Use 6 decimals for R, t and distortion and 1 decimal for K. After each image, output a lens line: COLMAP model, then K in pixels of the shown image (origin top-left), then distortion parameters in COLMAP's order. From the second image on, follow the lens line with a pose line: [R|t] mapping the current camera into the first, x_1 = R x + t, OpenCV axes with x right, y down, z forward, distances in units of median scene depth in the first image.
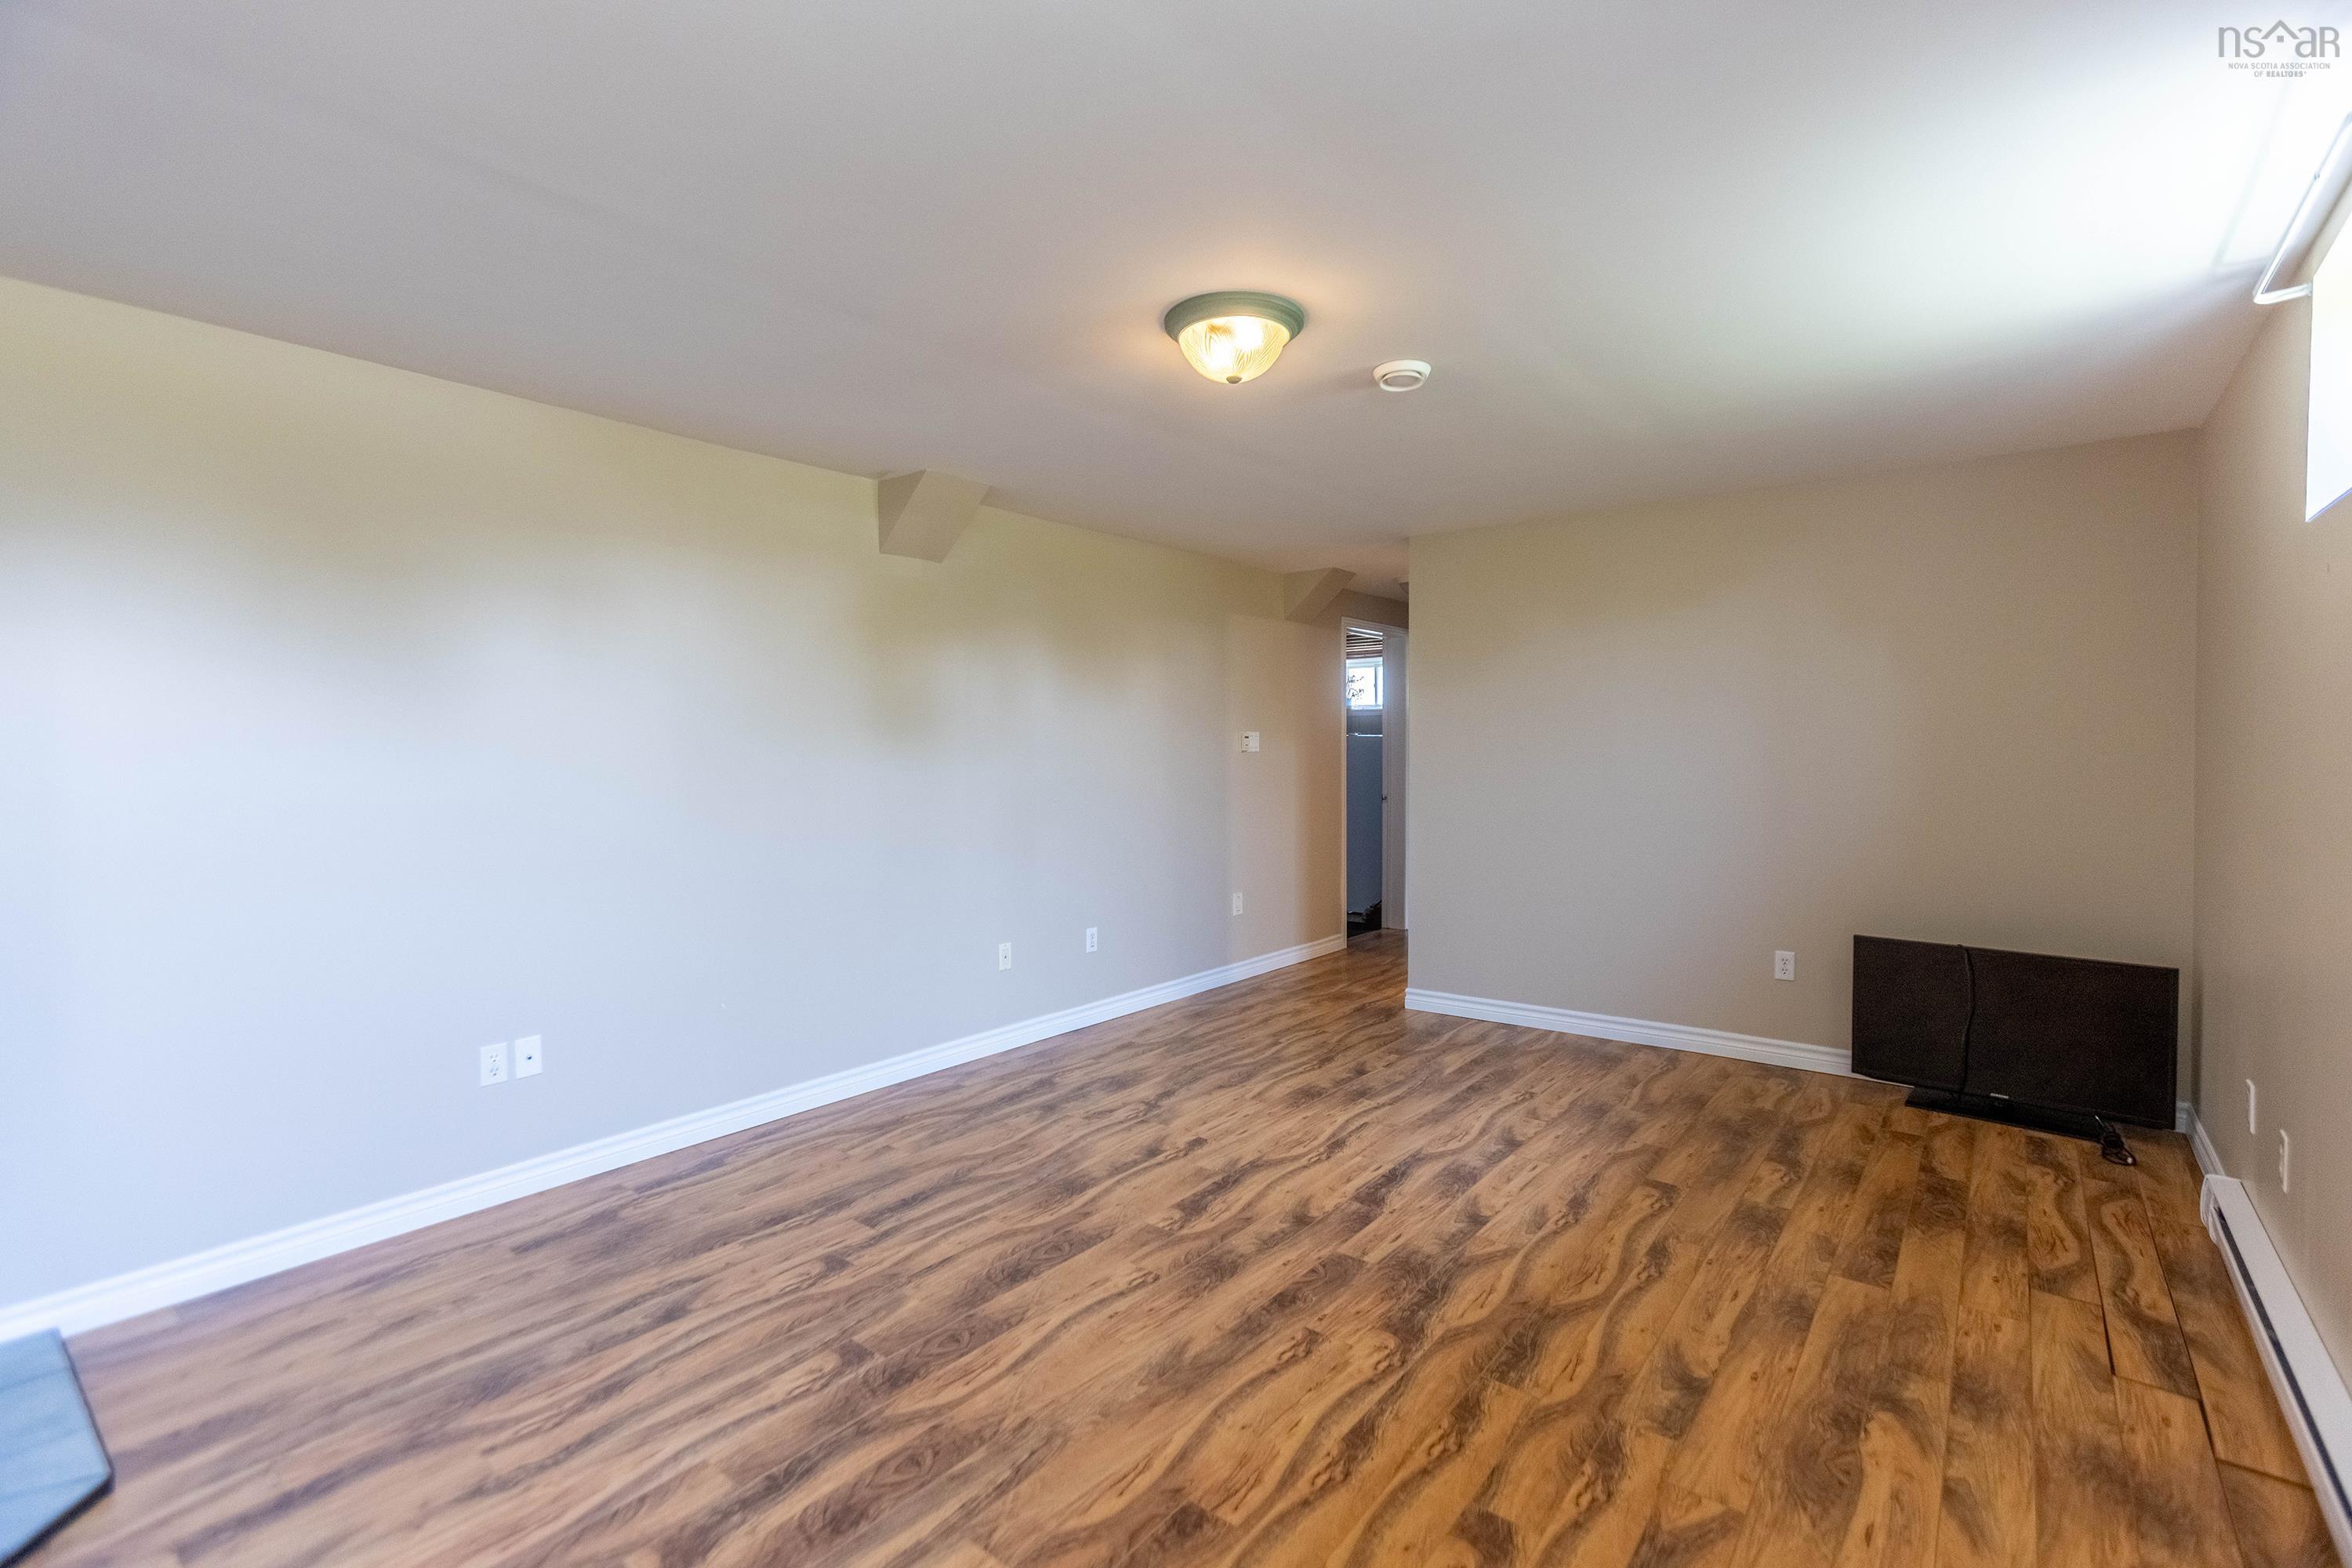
lens RADIAL K [[1045.3, 0, 1188.7], [0, 1045.3, 770.0], [0, 0, 1]] dist [-0.017719, 0.016190]
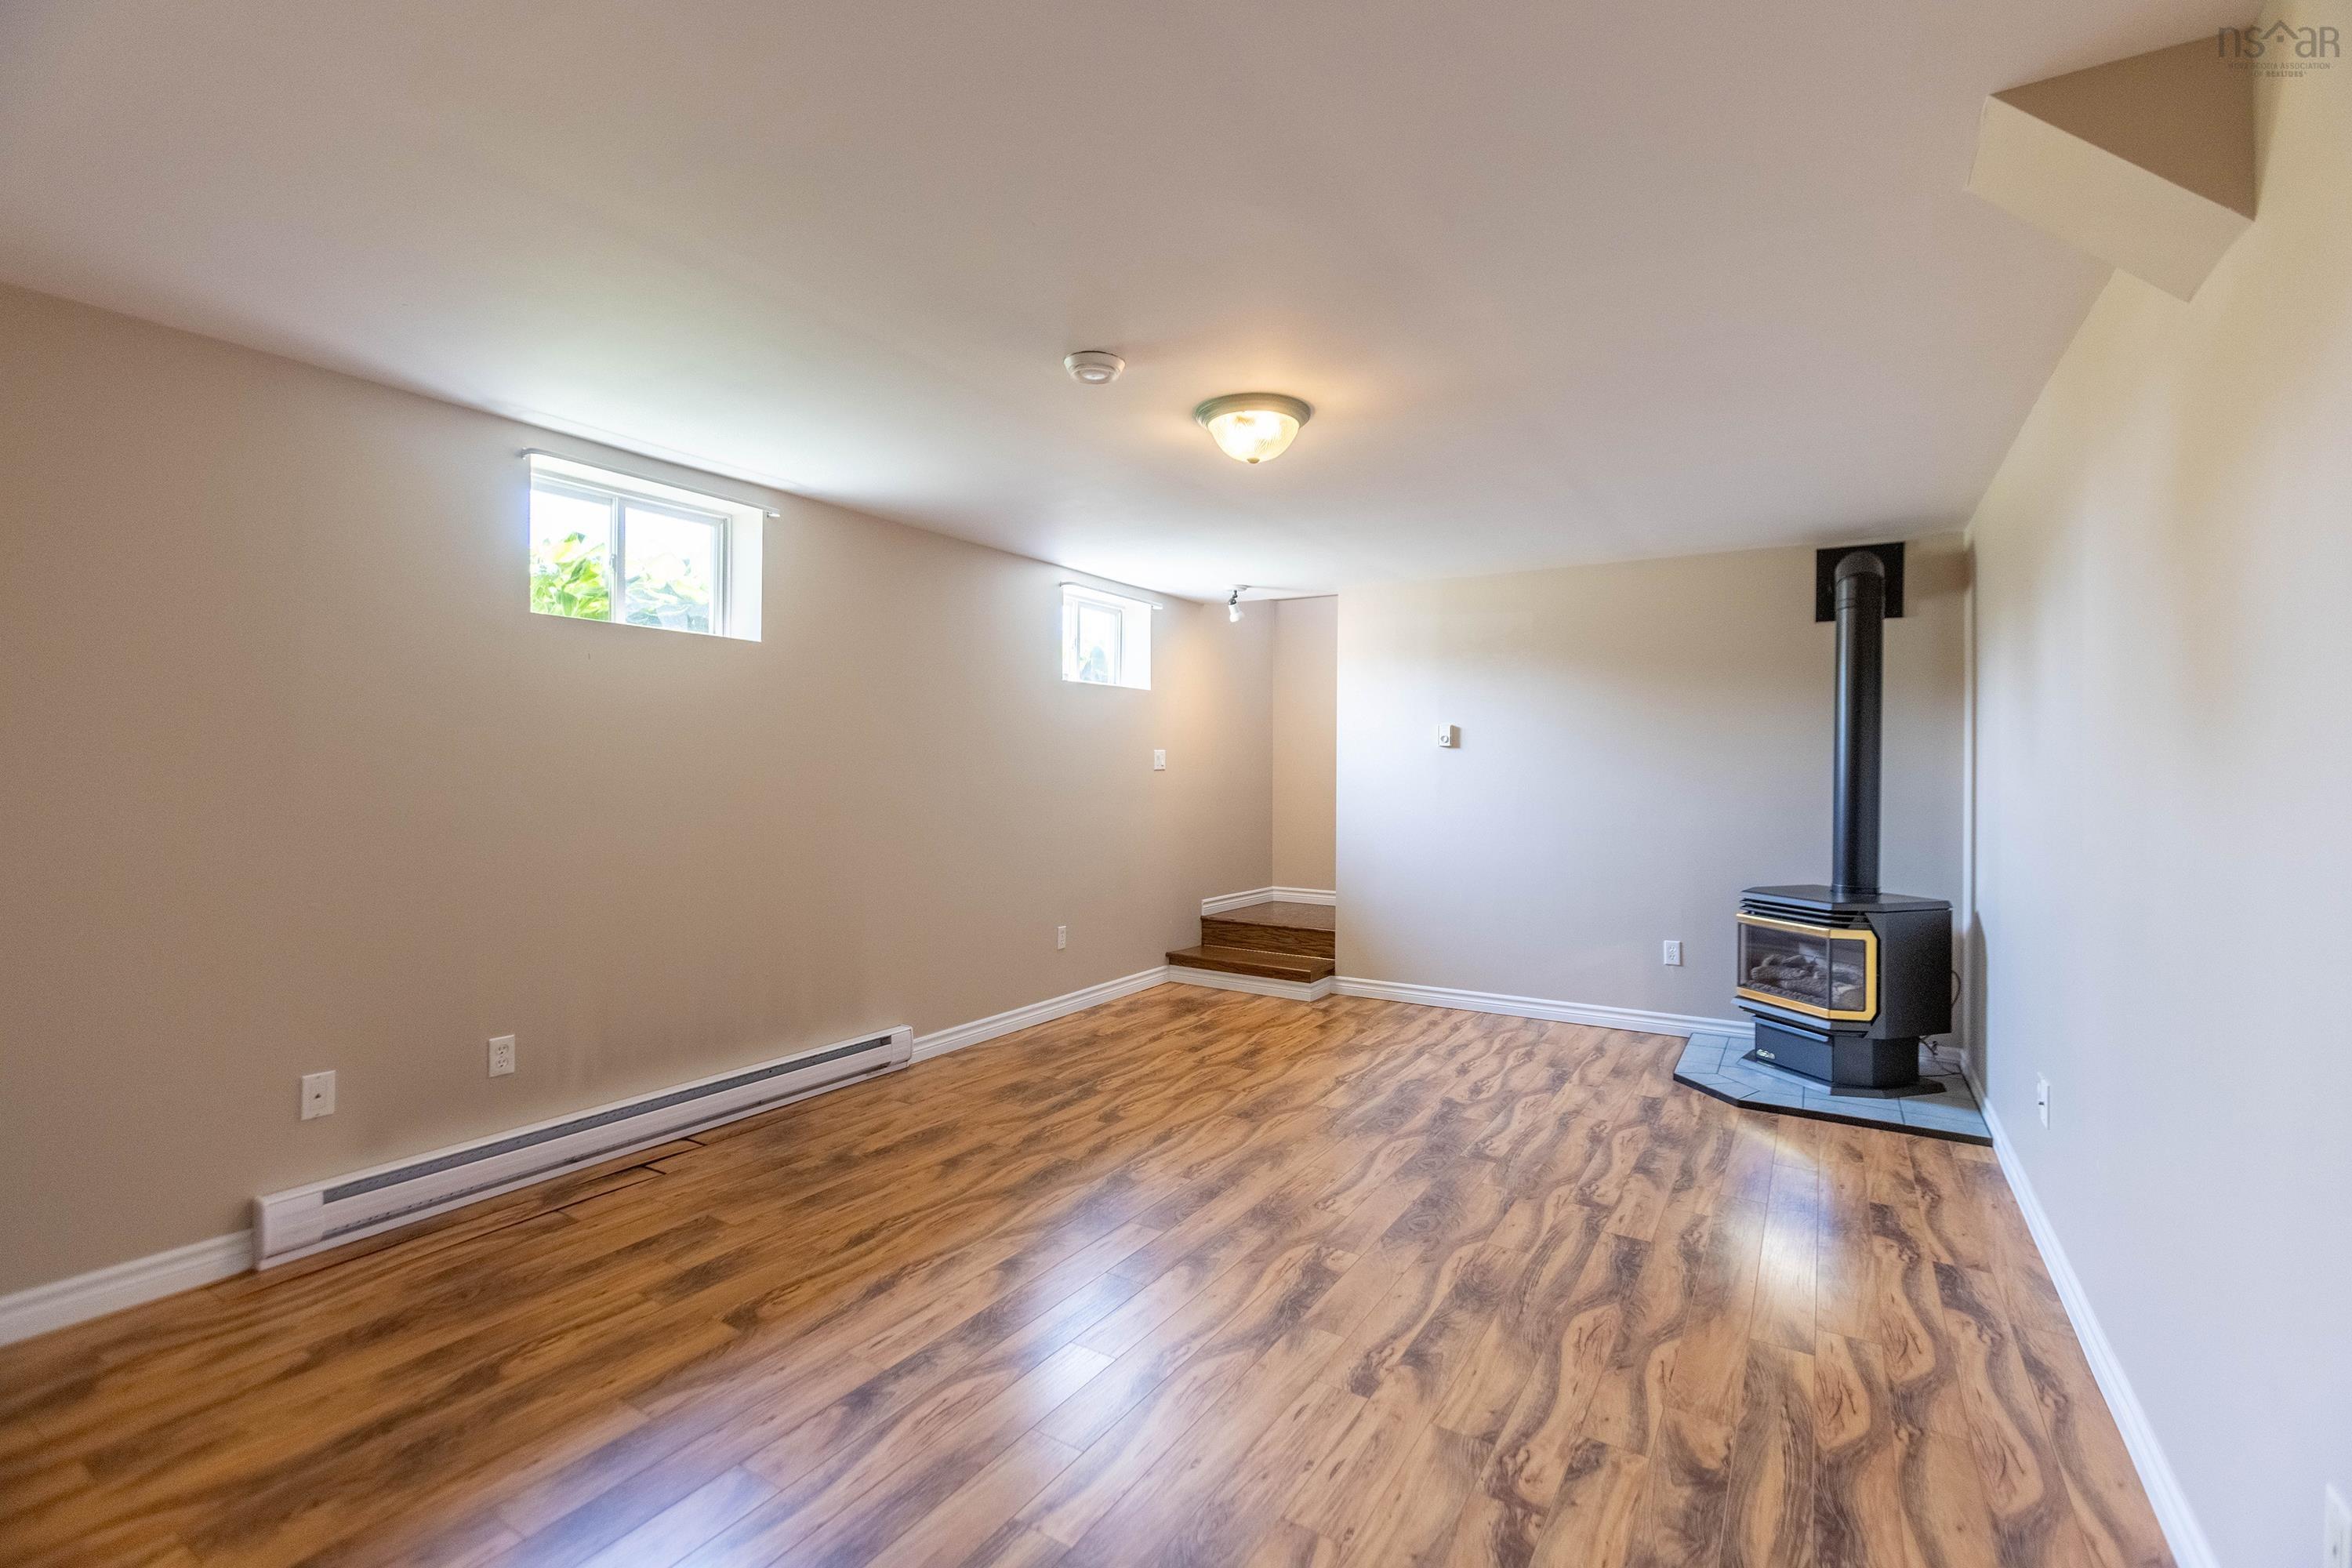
lens RADIAL K [[1045.3, 0, 1188.7], [0, 1045.3, 770.0], [0, 0, 1]] dist [-0.017719, 0.016190]
pose [[-0.993711, -0.000970, -0.111969, 0.240275], [-0.003355, 0.999771, 0.021112, -0.036383], [0.111923, 0.021354, -0.993487, 2.086764]]
